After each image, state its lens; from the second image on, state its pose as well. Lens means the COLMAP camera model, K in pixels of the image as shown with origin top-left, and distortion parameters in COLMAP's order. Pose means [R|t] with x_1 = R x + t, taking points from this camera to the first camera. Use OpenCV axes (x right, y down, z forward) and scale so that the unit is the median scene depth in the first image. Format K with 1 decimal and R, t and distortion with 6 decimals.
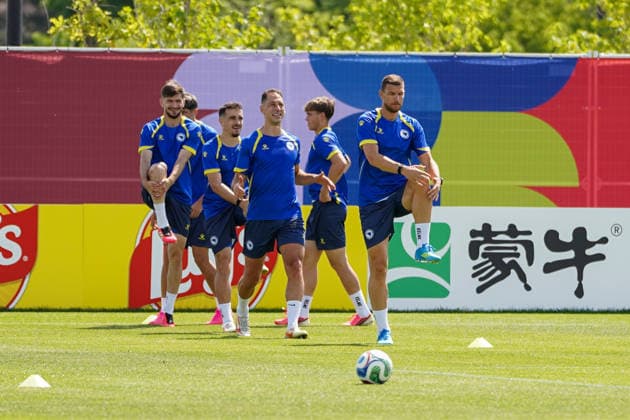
lens RADIAL K [[993.1, 0, 315.0], [0, 993.1, 210.0], [0, 0, 1]] dist [-0.009608, -0.078656]
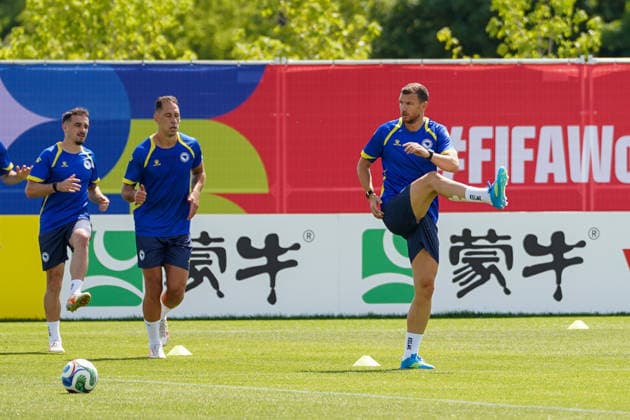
lens RADIAL K [[993.1, 0, 315.0], [0, 993.1, 210.0], [0, 0, 1]] dist [-0.009608, -0.078656]
pose [[0.999688, -0.010846, 0.022516, 0.290199], [0.010999, 0.999917, -0.006690, 0.000689], [-0.022442, 0.006936, 0.999724, -0.002405]]
